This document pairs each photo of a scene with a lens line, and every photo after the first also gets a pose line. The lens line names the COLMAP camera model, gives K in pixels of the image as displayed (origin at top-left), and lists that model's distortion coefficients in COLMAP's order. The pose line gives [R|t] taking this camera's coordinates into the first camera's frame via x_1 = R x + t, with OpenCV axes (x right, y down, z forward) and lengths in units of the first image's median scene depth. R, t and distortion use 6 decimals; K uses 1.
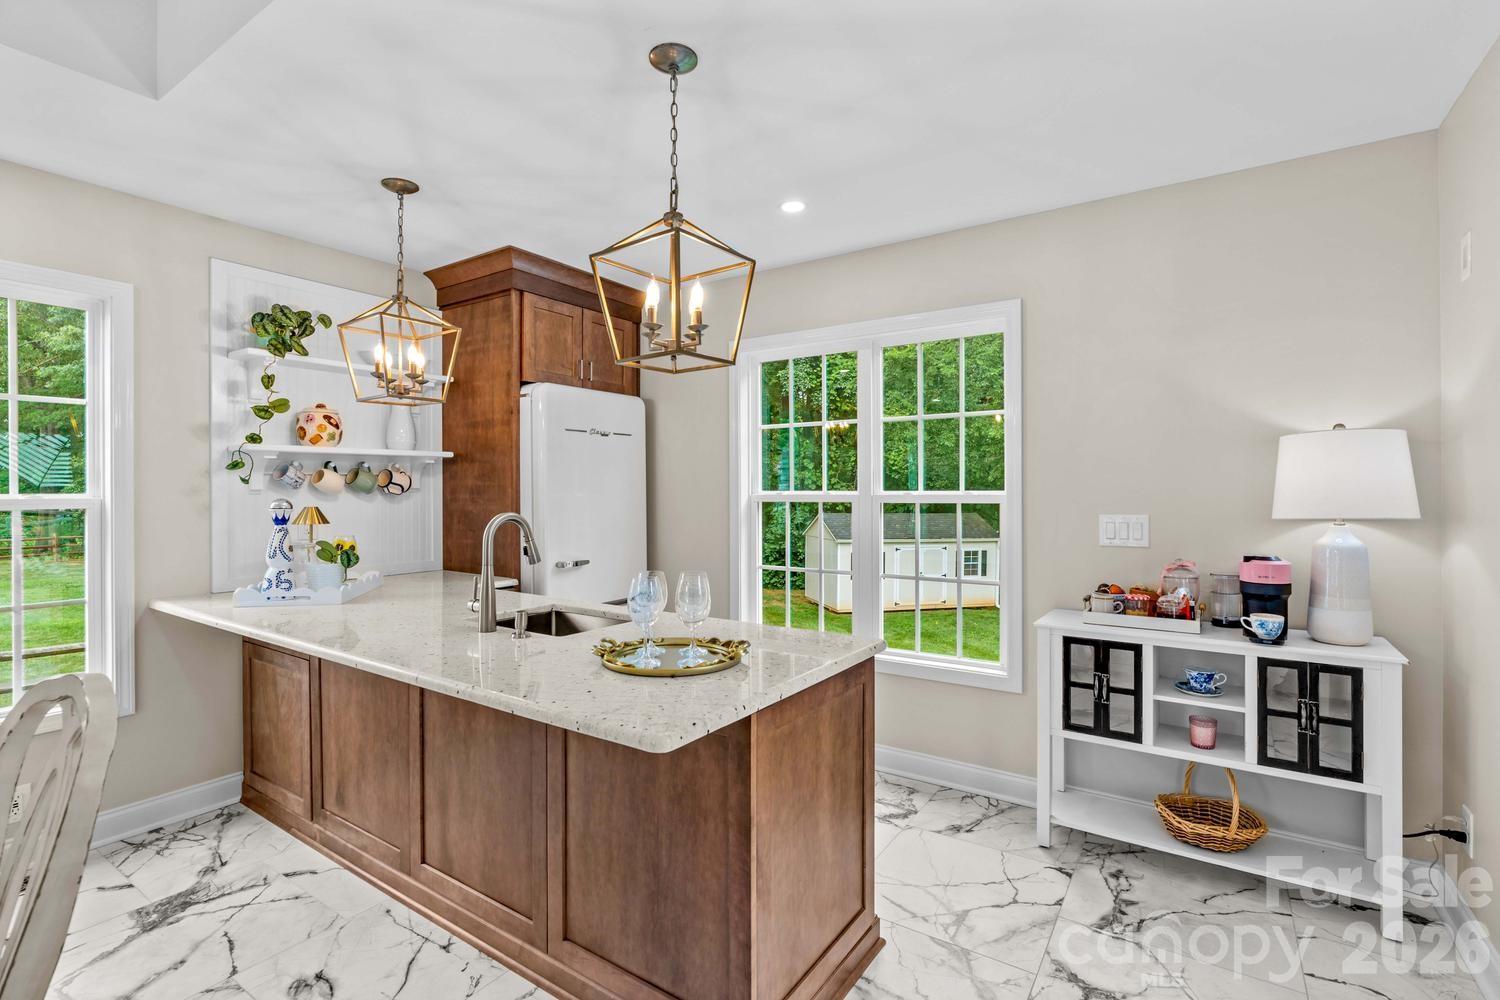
lens RADIAL K [[692.1, 0, 754.1], [0, 692.1, 492.6], [0, 0, 1]] dist [-0.013859, 0.006305]
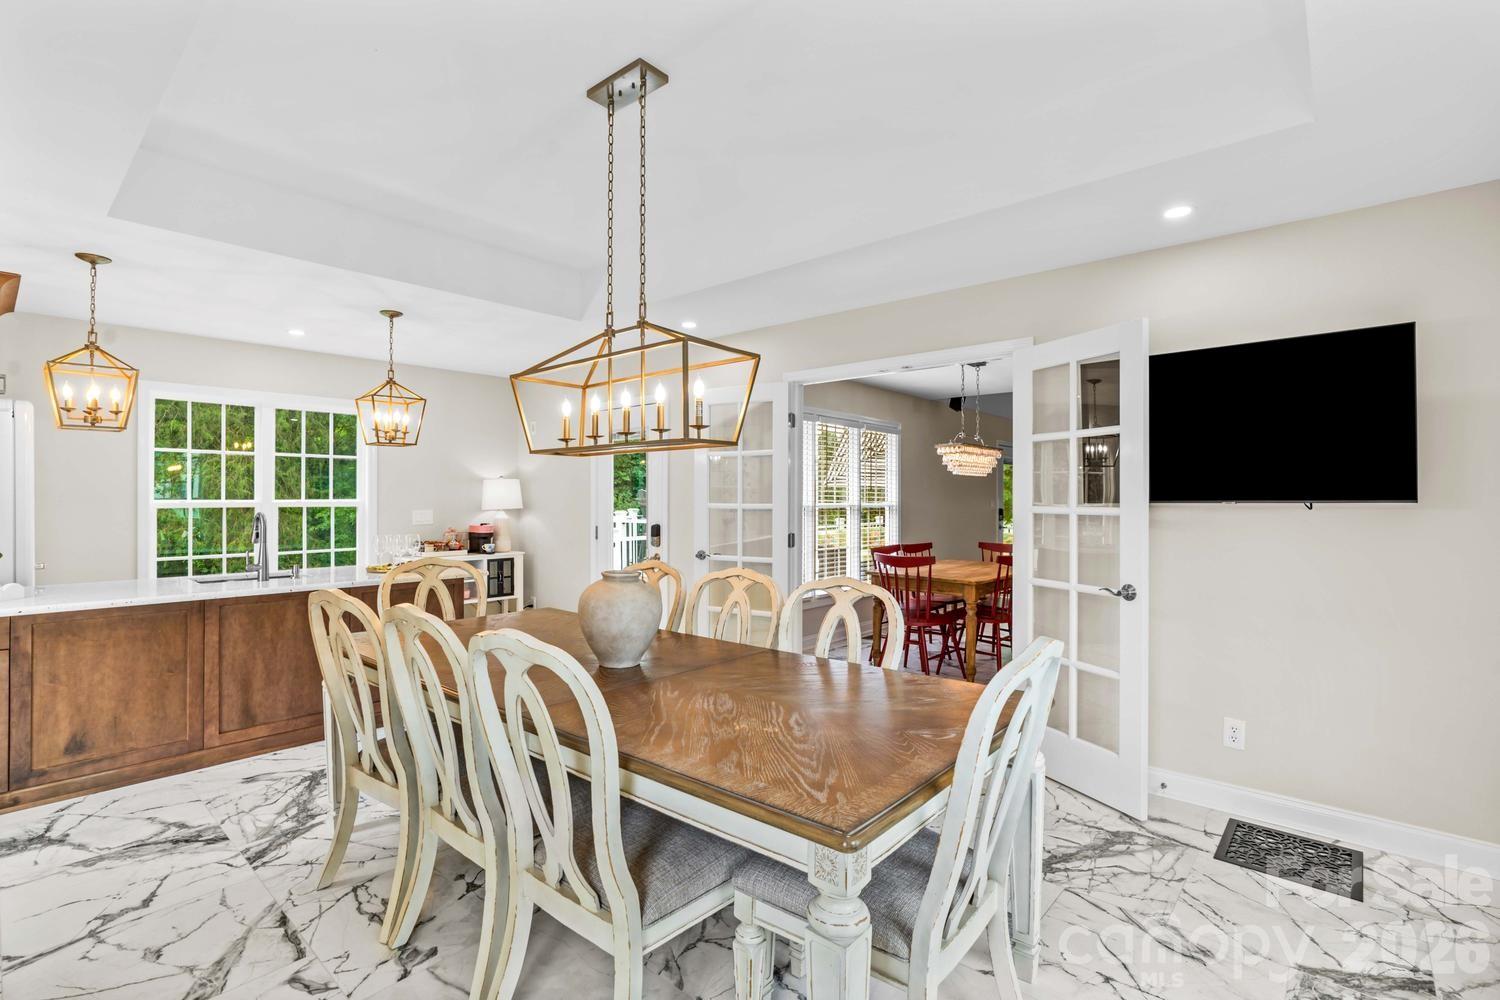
lens RADIAL K [[692.1, 0, 748.2], [0, 692.1, 501.7], [0, 0, 1]] dist [-0.013859, 0.006305]
pose [[0.135999, -0.001864, 0.990707, -1.802455], [0.003411, 0.999993, 0.001413, 0.004994], [-0.990703, 0.003187, 0.136004, -0.405884]]
